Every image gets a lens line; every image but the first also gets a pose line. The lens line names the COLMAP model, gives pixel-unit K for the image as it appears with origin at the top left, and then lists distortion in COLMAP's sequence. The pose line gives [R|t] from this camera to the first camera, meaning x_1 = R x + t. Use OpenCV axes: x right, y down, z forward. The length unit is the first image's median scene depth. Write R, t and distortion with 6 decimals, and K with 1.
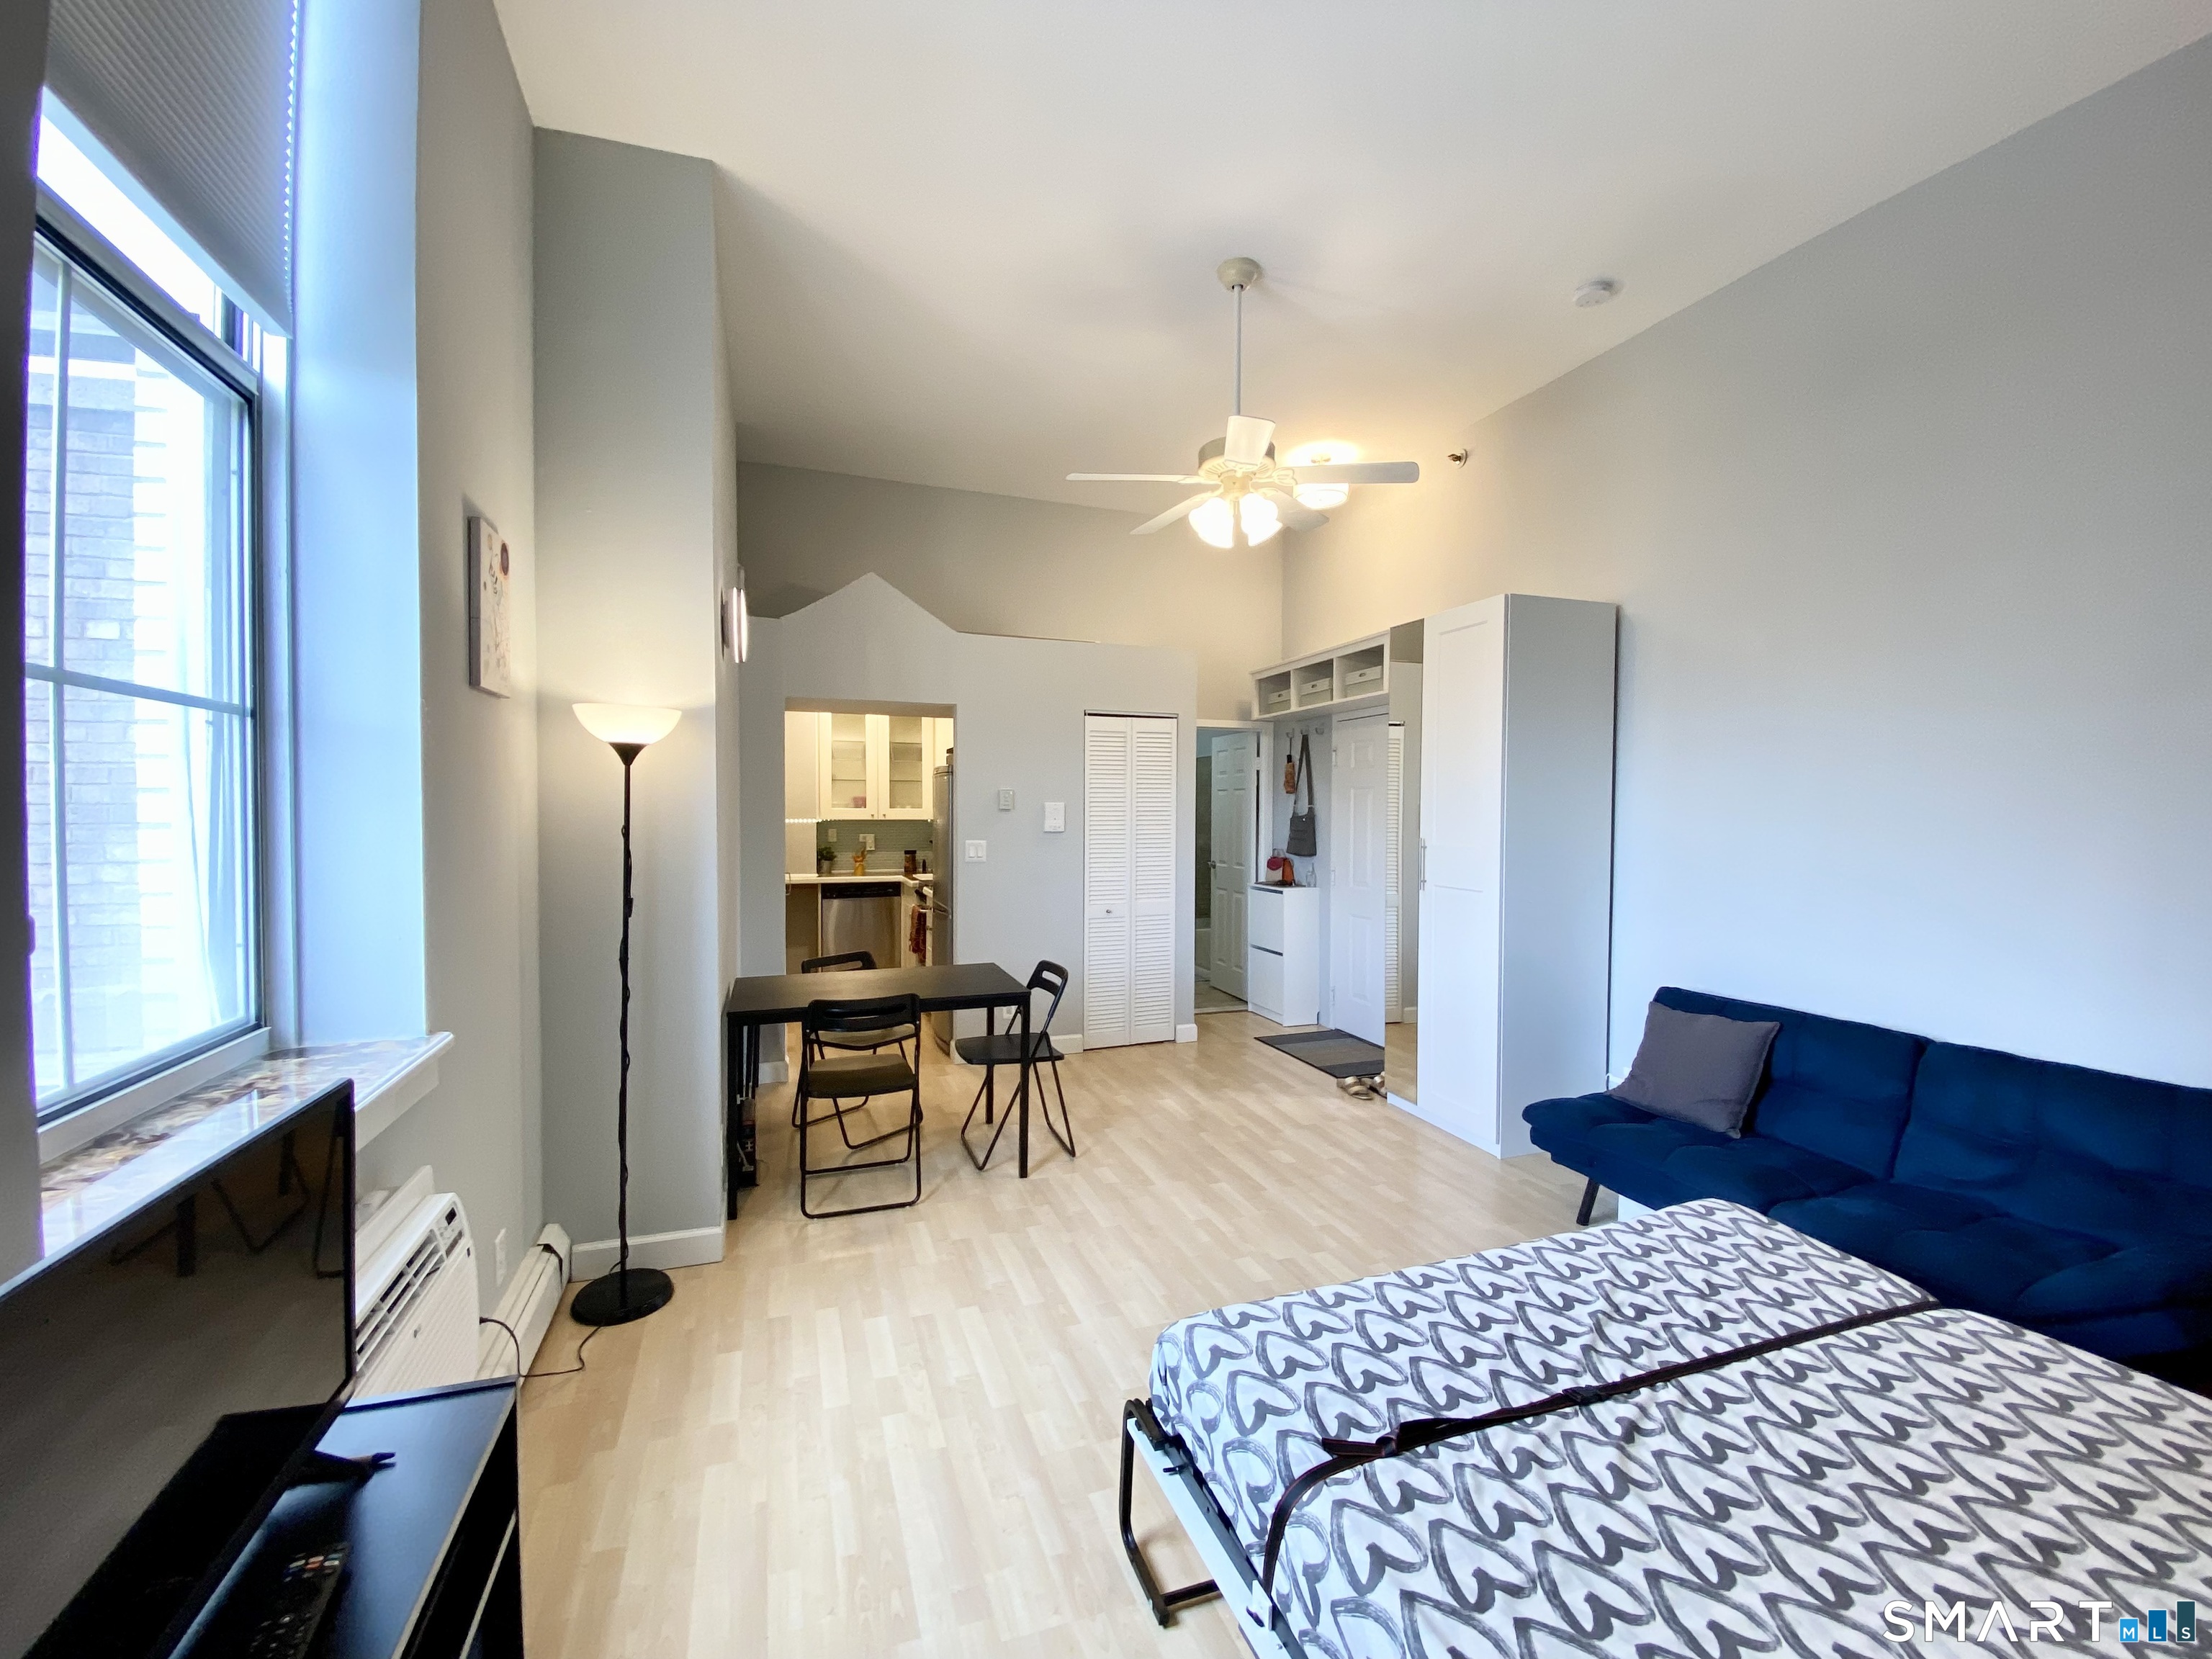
lens RADIAL K [[915.0, 0, 1106.0], [0, 915.0, 829.5], [0, 0, 1]] dist [0.000826, -0.014437]
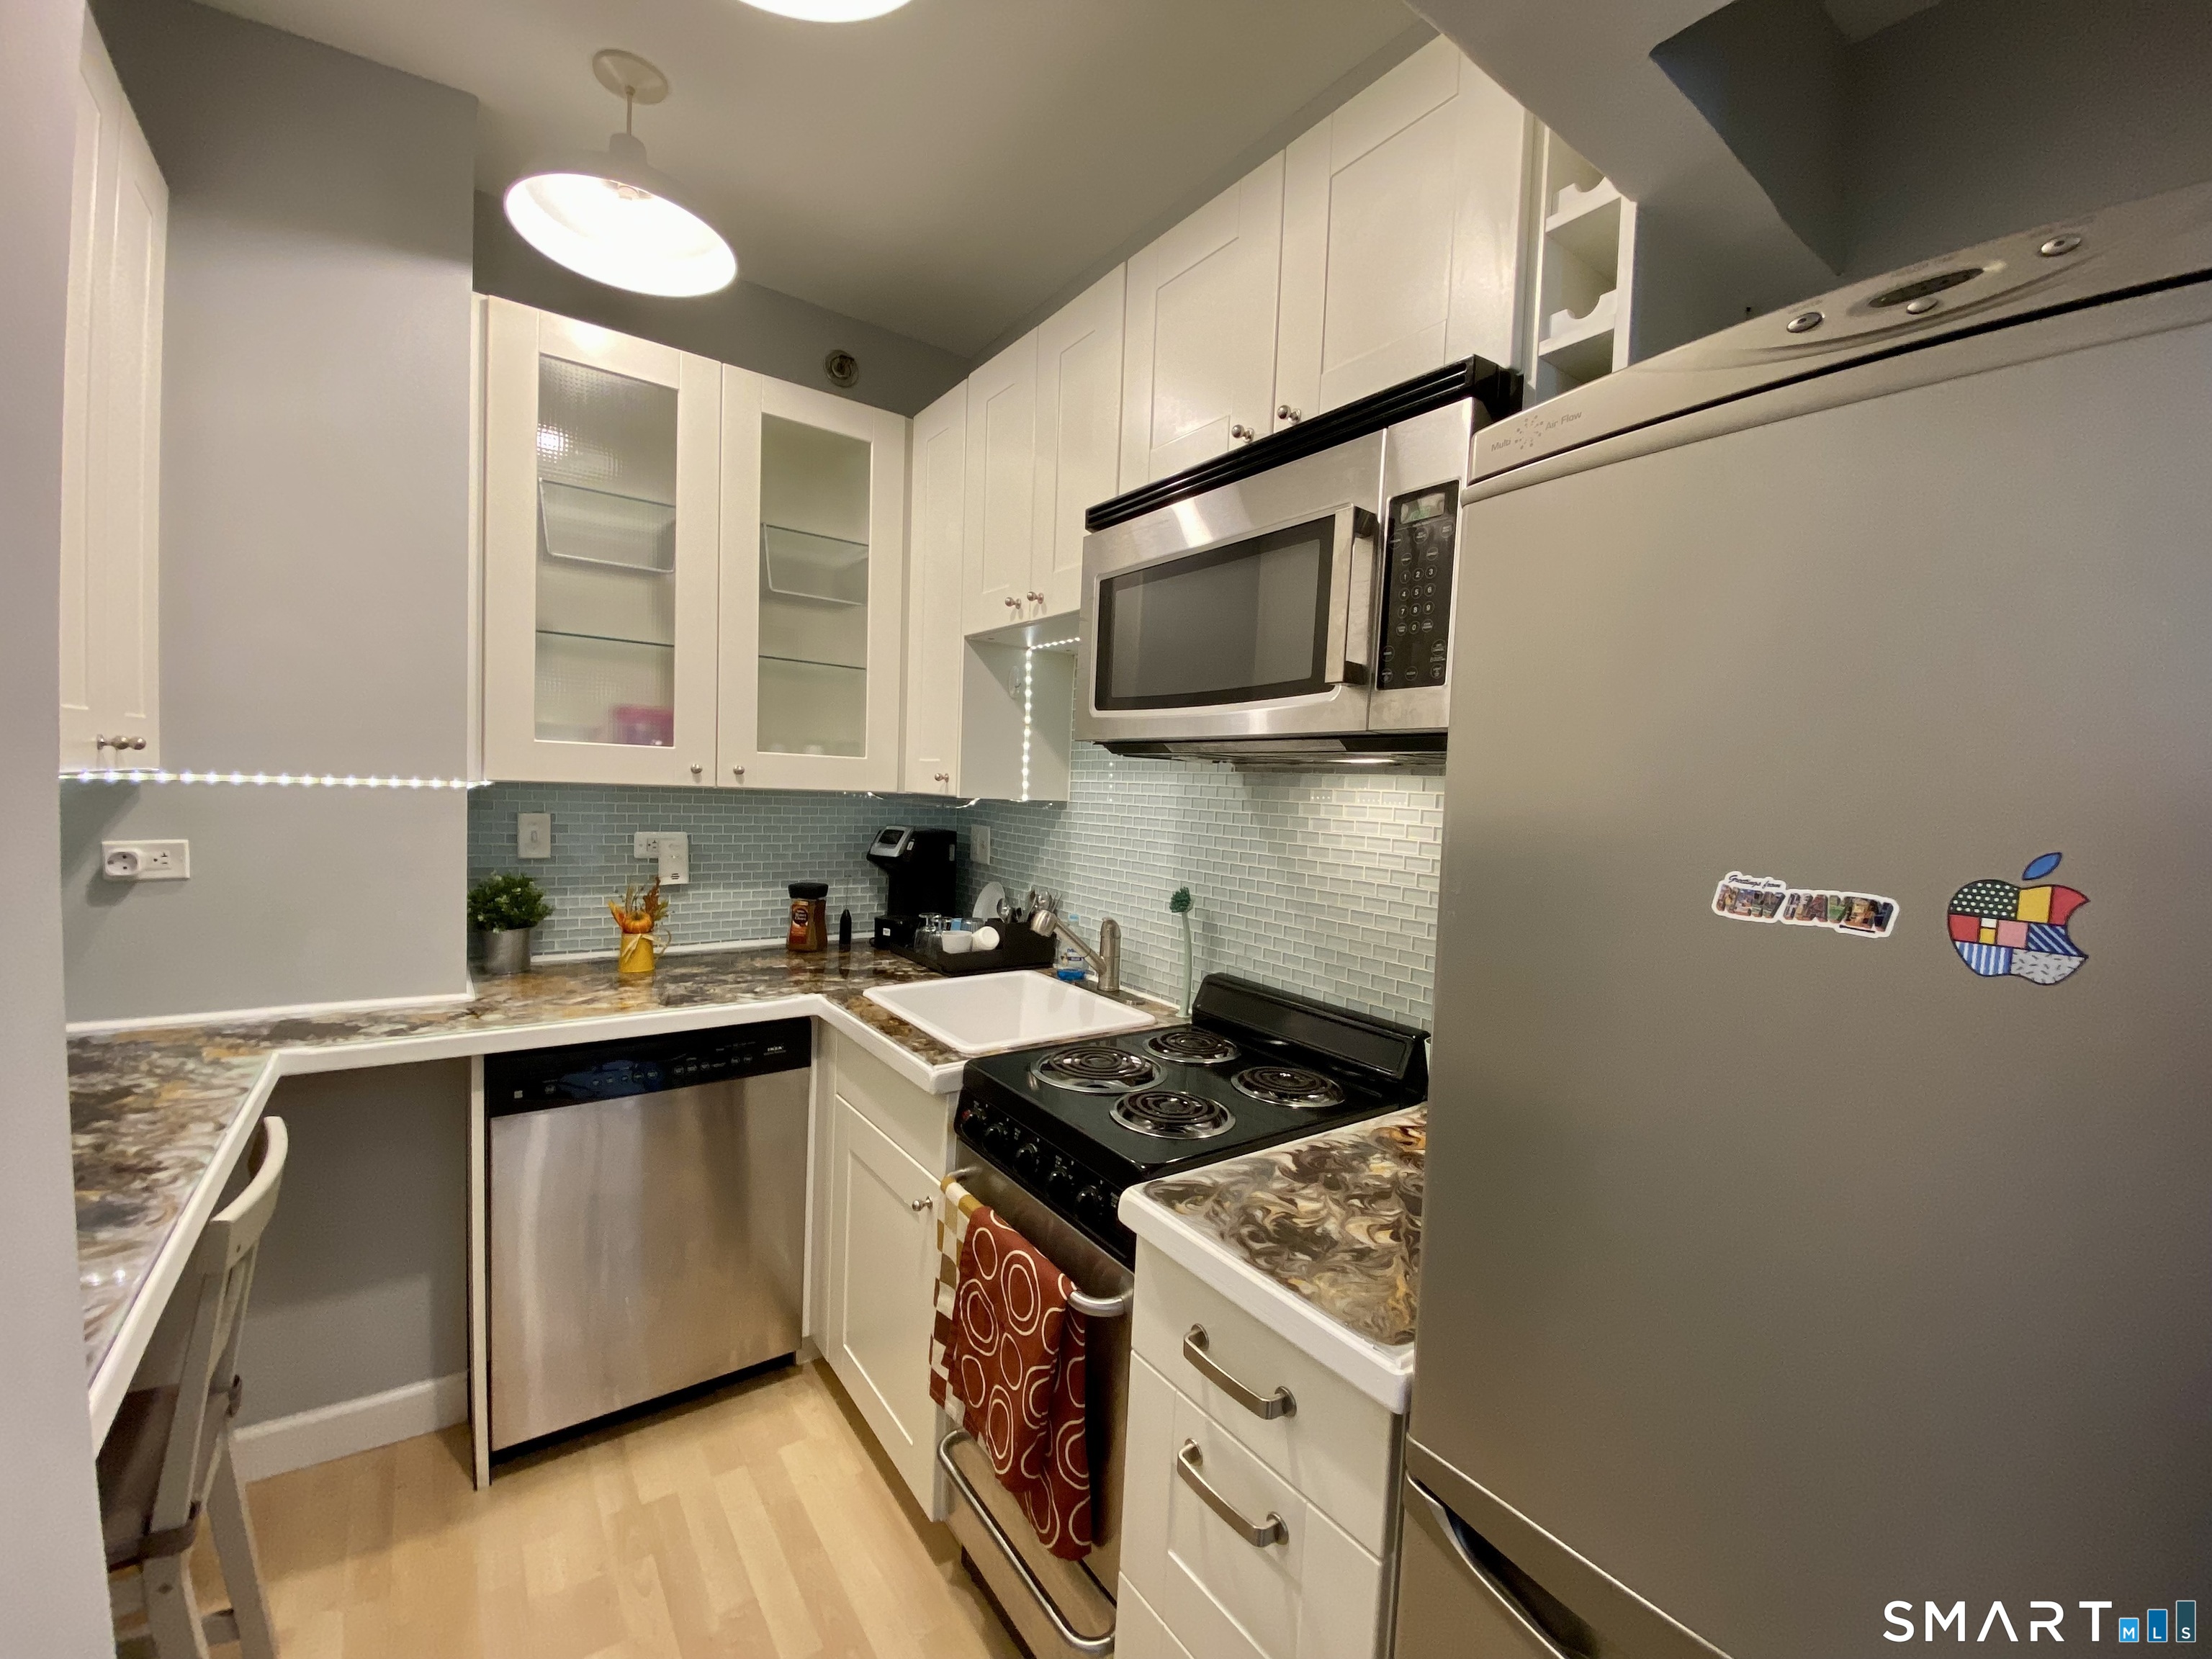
lens RADIAL K [[890.9, 0, 1099.4], [0, 890.9, 827.0], [0, 0, 1]] dist [0.038504, -0.029553]
pose [[0.959126, 0.017954, 0.282409, -0.204977], [-0.027137, 0.999221, 0.028639, -0.009627], [-0.281675, -0.035132, 0.958867, 0.666897]]
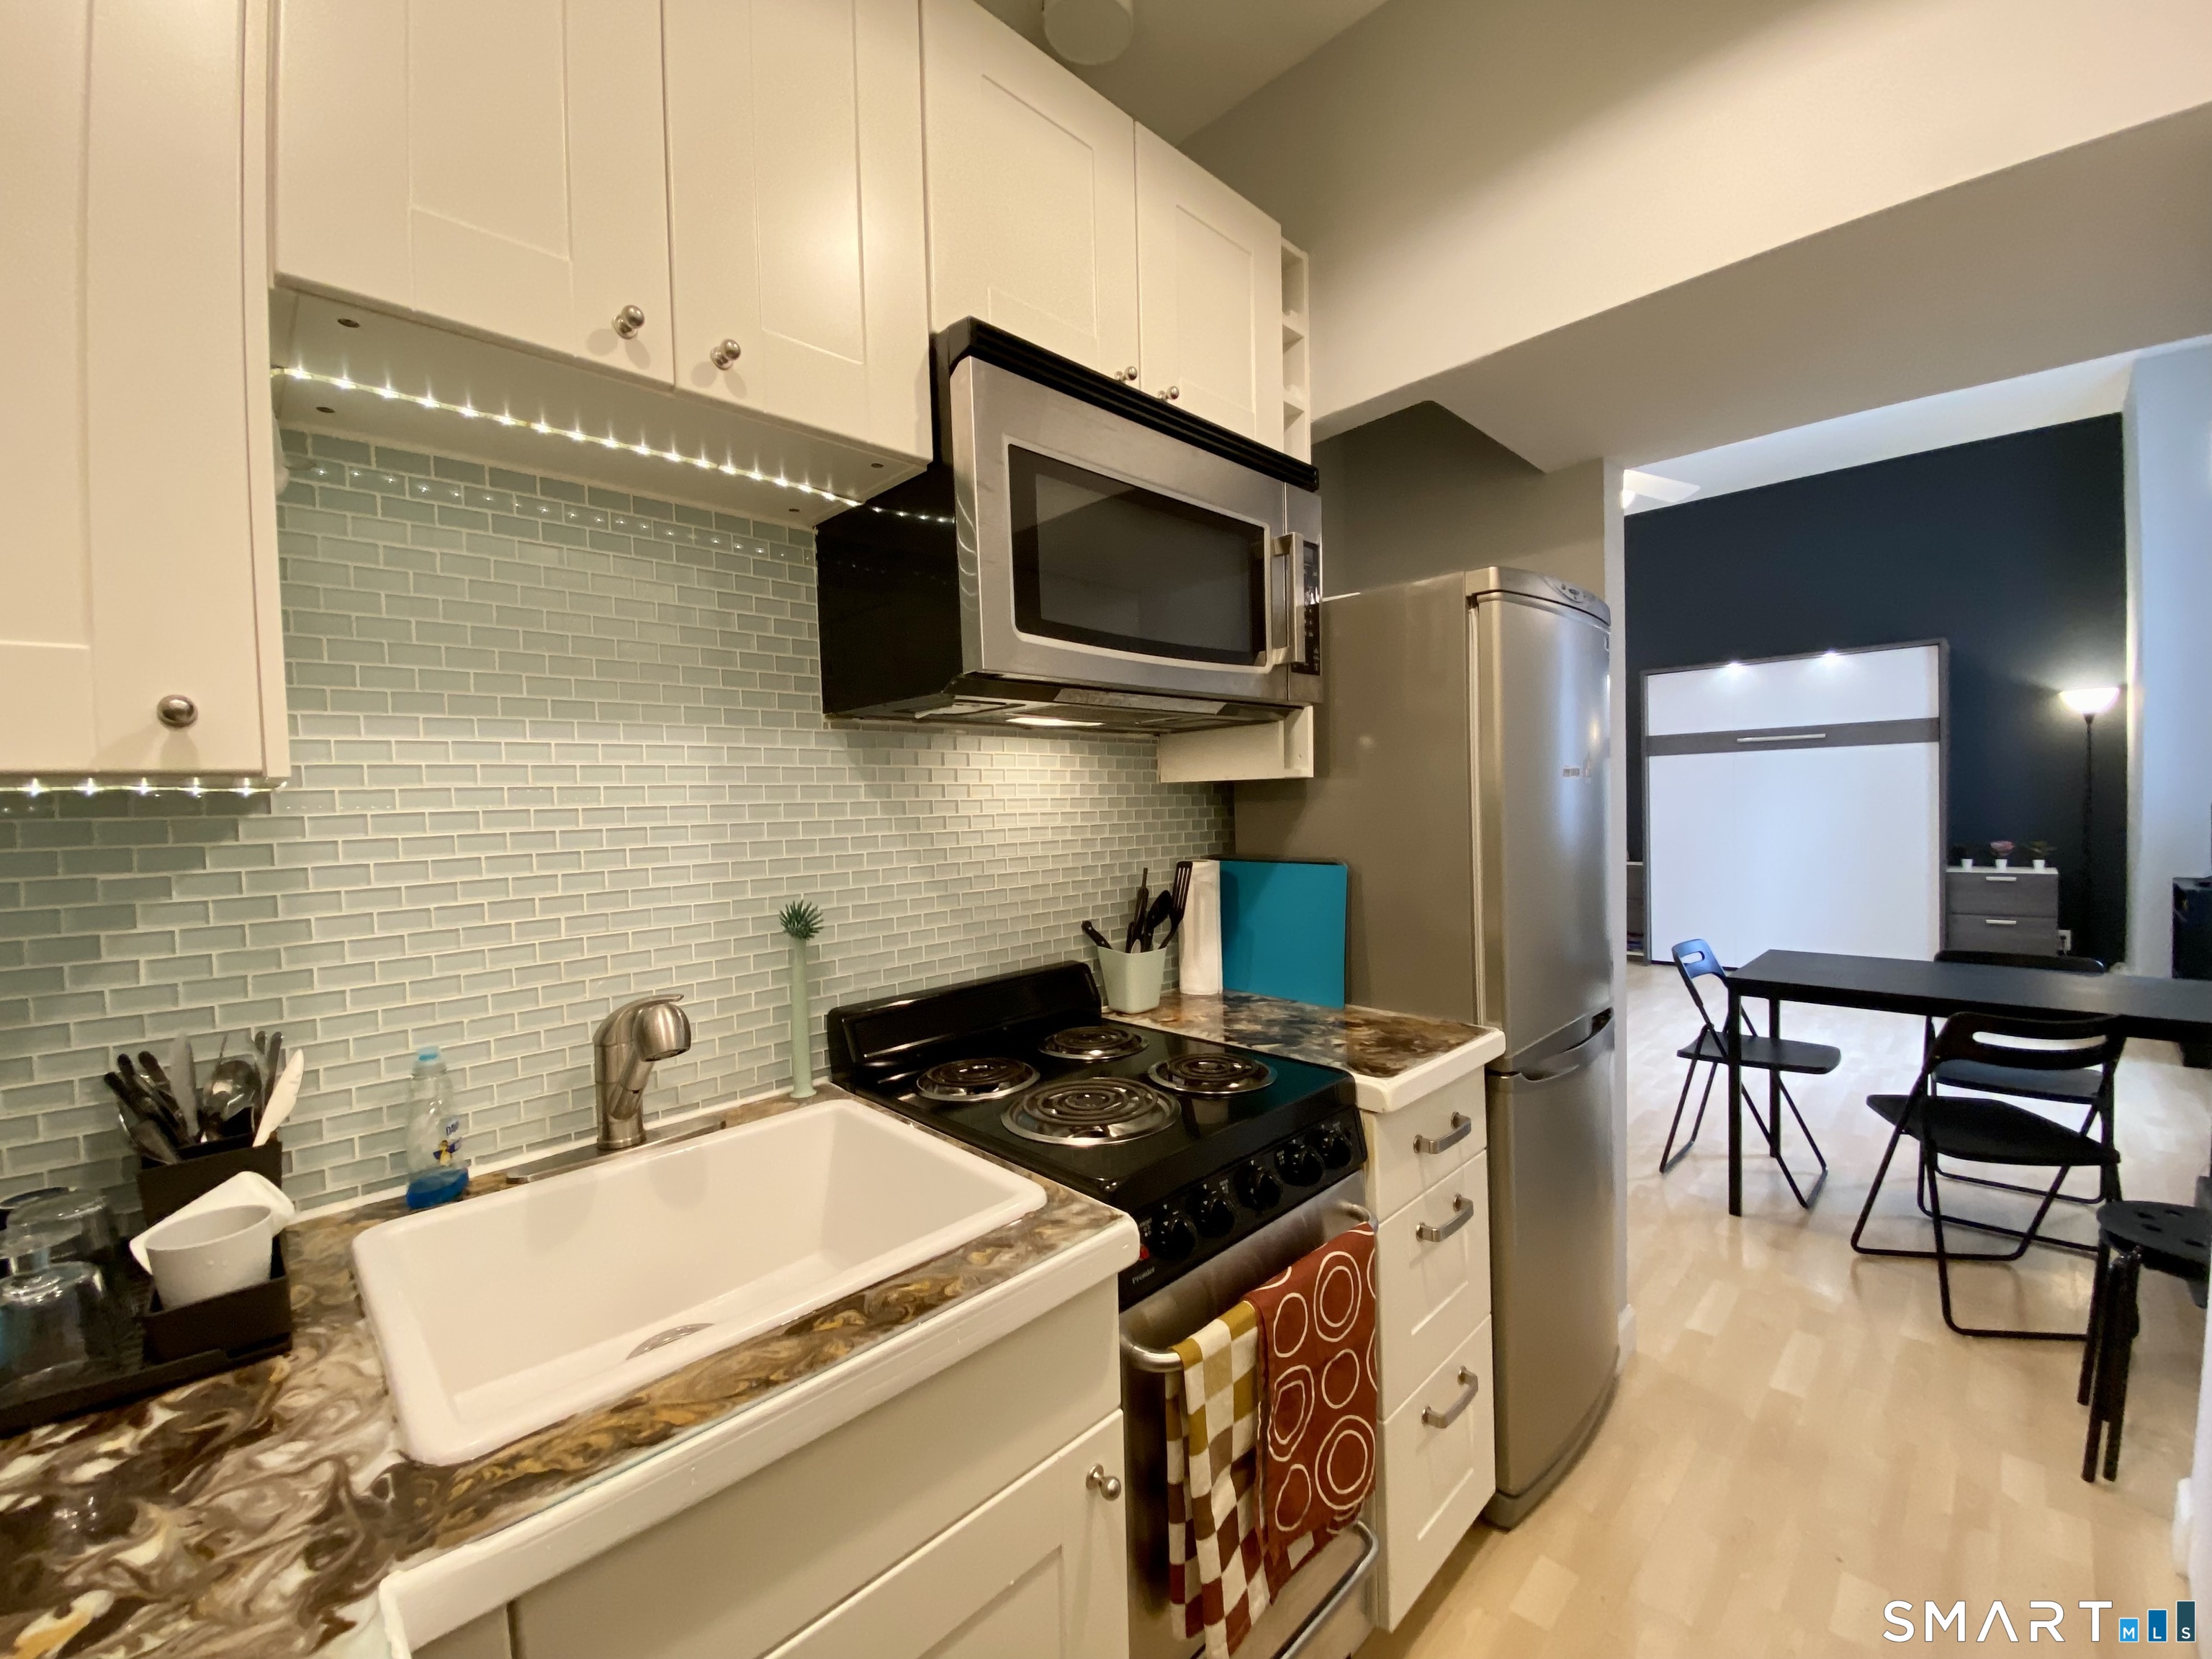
lens RADIAL K [[887.3, 0, 1106.0], [0, 887.3, 829.5], [0, 0, 1]] dist [-0.000597, -0.013224]
pose [[-0.420974, -0.034885, 0.906402, -0.282293], [0.042012, 0.997438, 0.057901, -0.006735], [-0.906099, 0.062455, -0.418430, 0.906097]]
